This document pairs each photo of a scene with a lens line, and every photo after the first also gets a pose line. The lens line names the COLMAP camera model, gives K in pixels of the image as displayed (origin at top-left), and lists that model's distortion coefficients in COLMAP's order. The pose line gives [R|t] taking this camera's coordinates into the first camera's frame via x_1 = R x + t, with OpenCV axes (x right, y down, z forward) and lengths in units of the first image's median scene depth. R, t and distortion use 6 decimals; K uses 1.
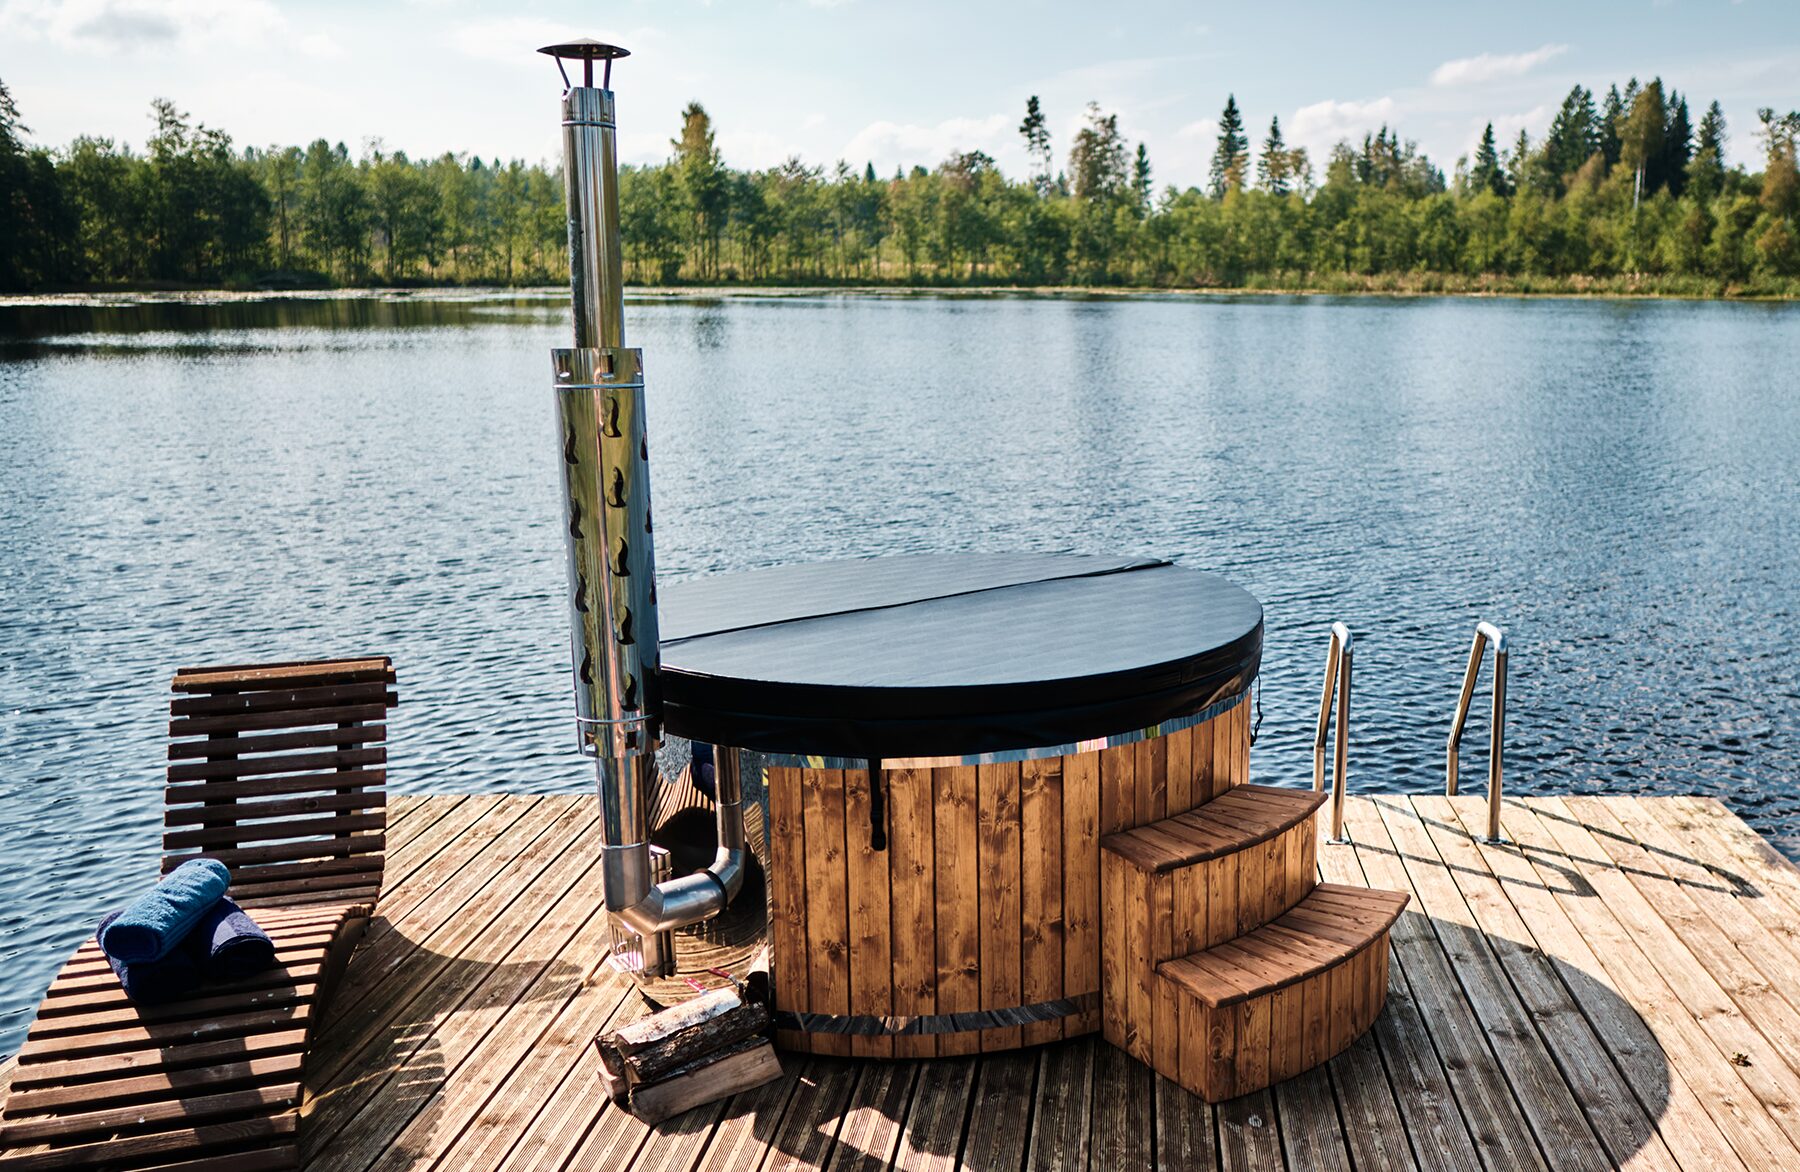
lens RADIAL K [[1541.9, 0, 1112.3], [0, 1541.9, 621.3], [0, 0, 1]] dist [-0.000383, 0.004863]
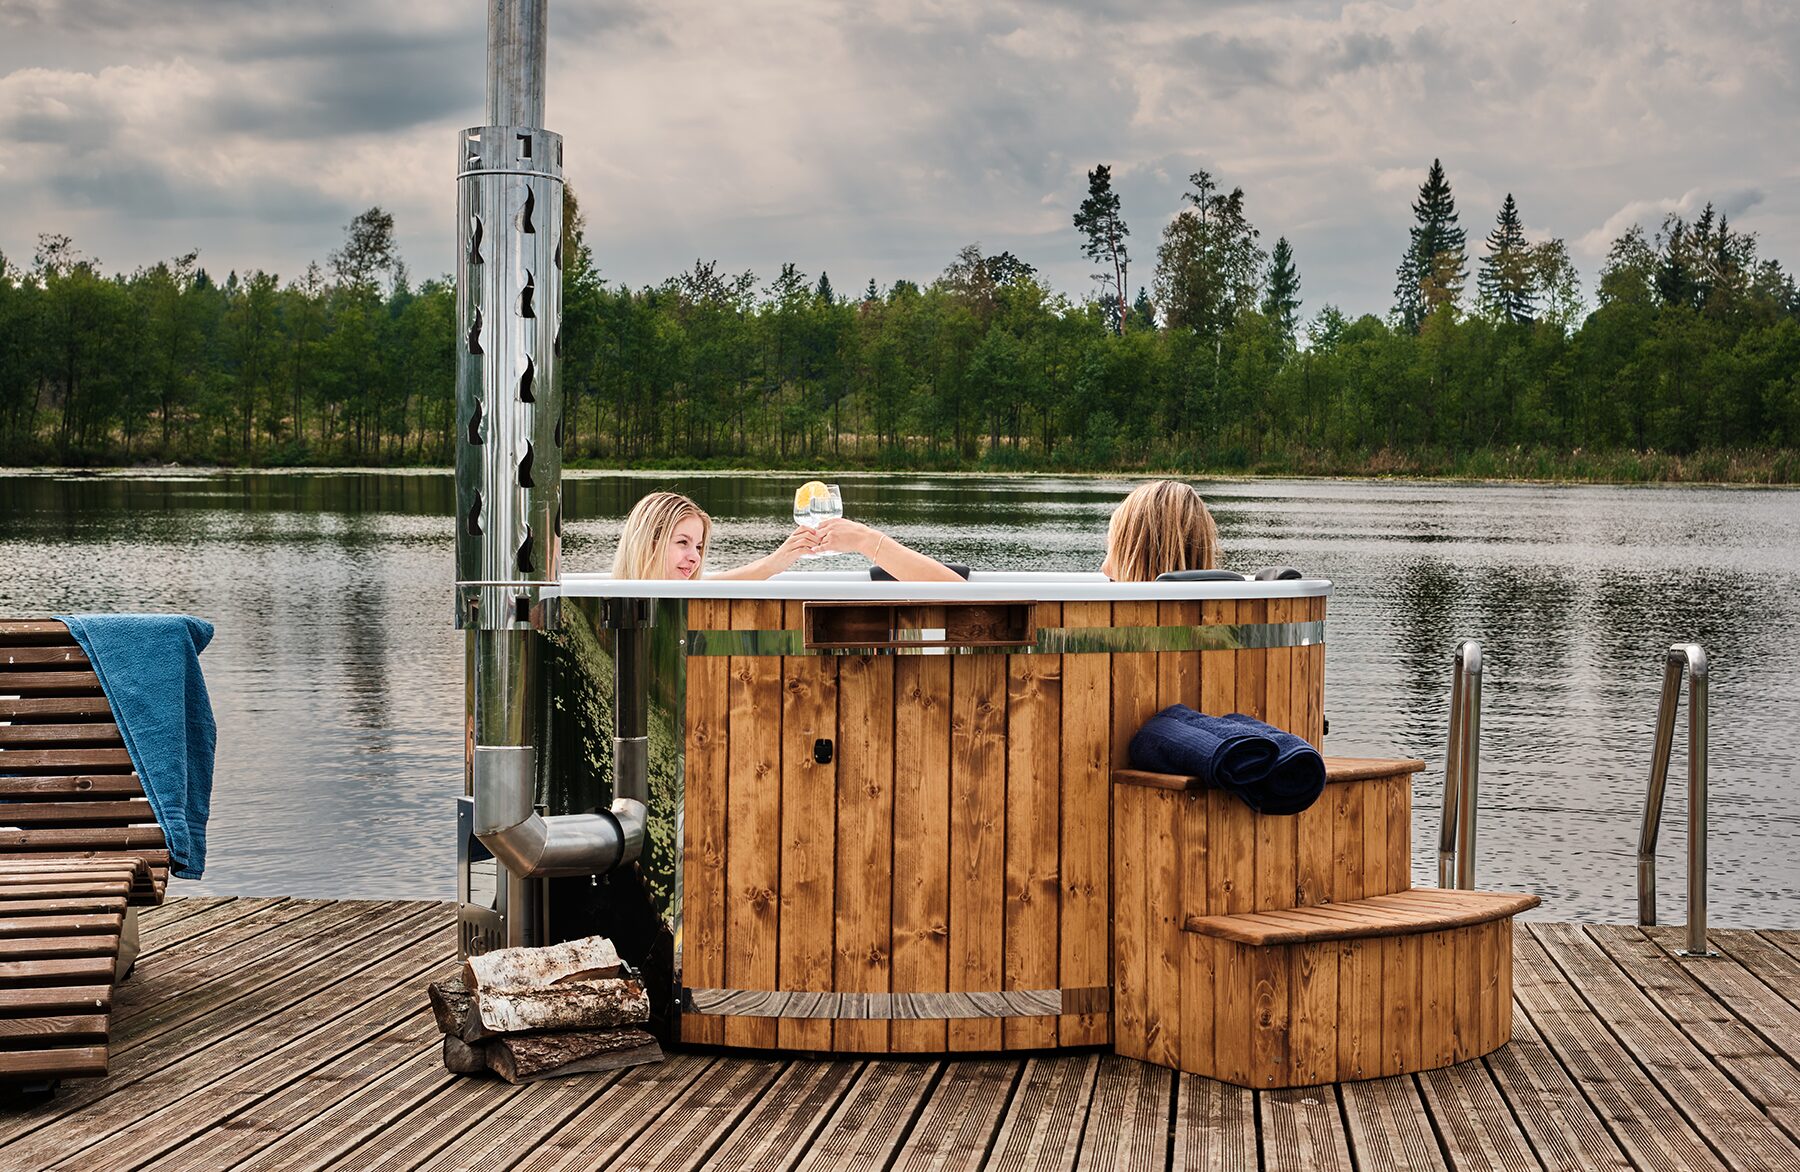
lens RADIAL K [[2653.5, 0, 855.9], [0, 2653.5, 586.5], [0, 0, 1]] dist [-0.001611, -0.009951]
pose [[0.991410, 0.007302, -0.130583, 0.038240], [-0.031398, 0.982529, -0.183441, 0.300635], [0.126962, 0.185965, 0.974319, -0.311066]]
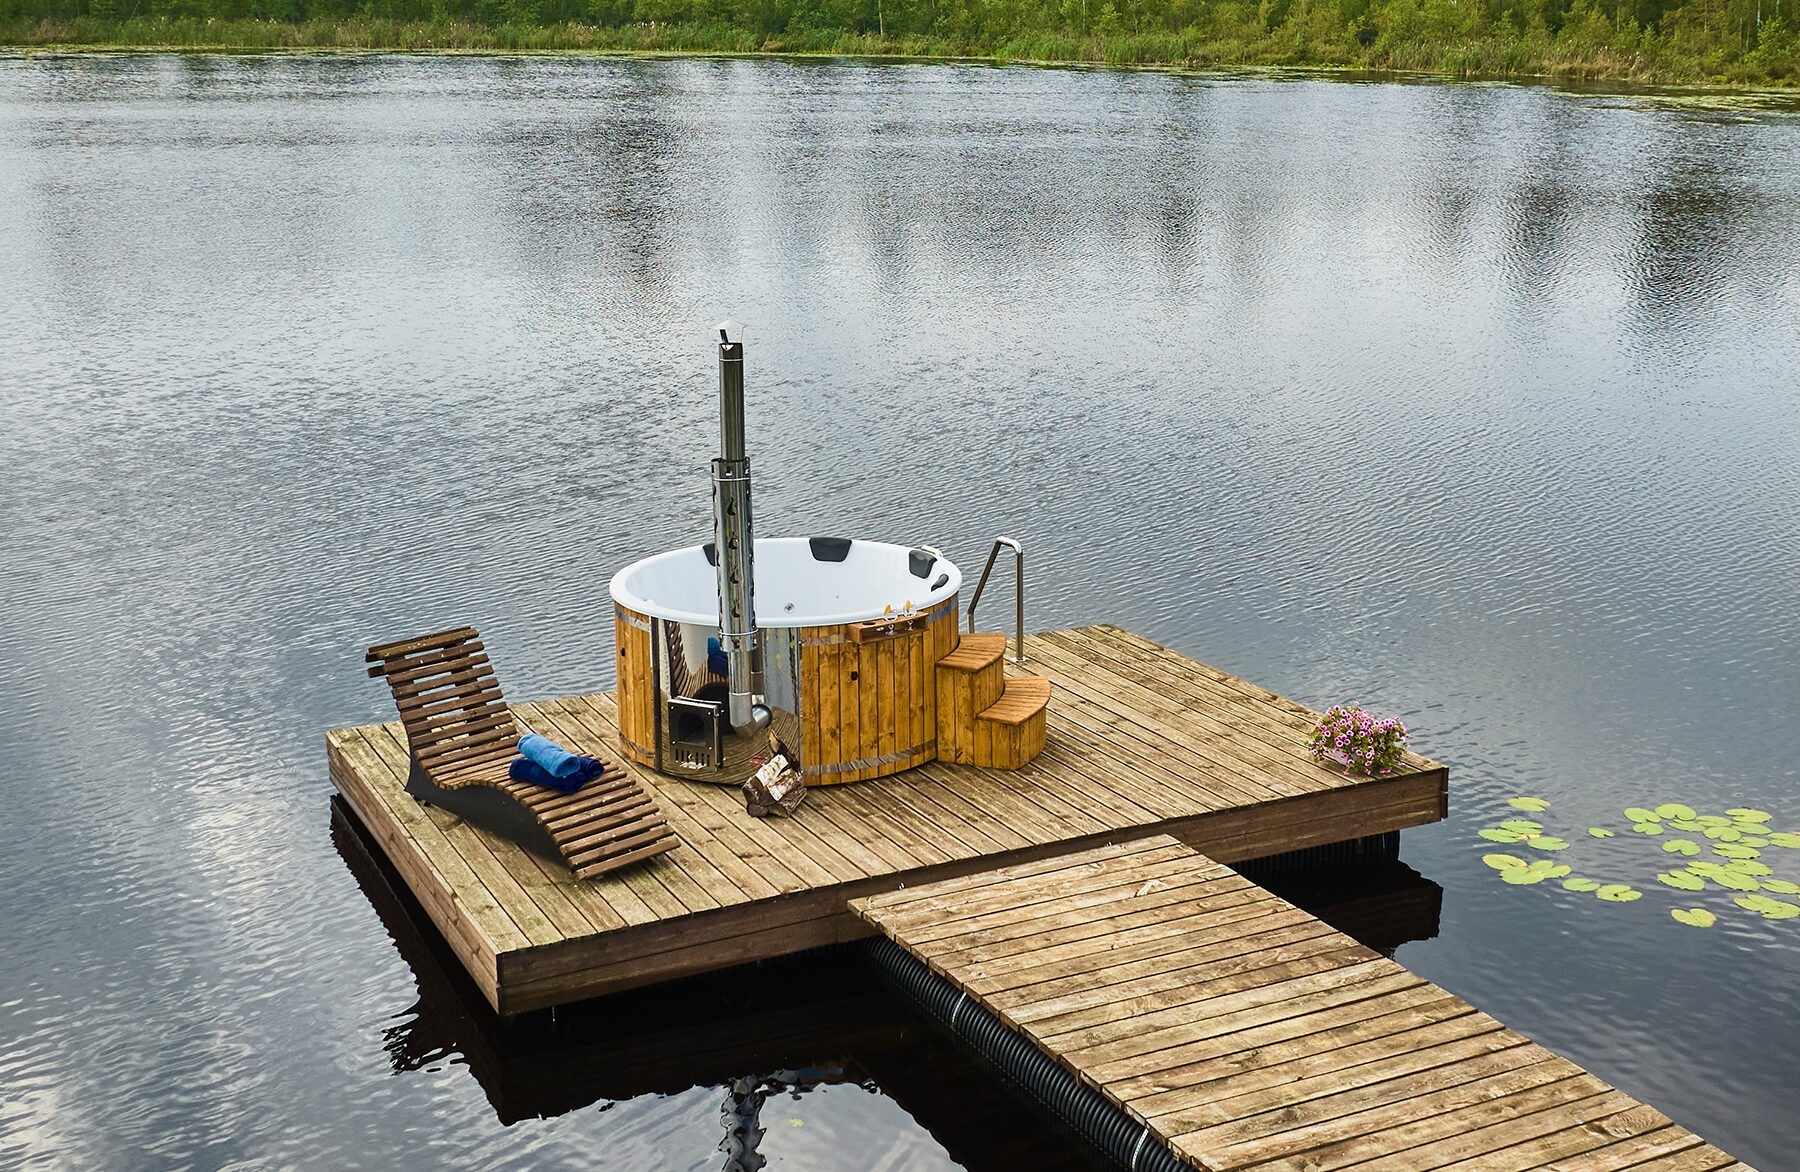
lens RADIAL K [[2227.5, 0, 900.0], [0, 2227.5, 586.0], [0, 0, 1]] dist [0.022648, 0.026679]
pose [[0.900234, -0.110541, 0.421141, -1.343078], [0.092355, 0.993705, 0.063410, -0.164422], [-0.425499, -0.018189, 0.904776, -1.754320]]
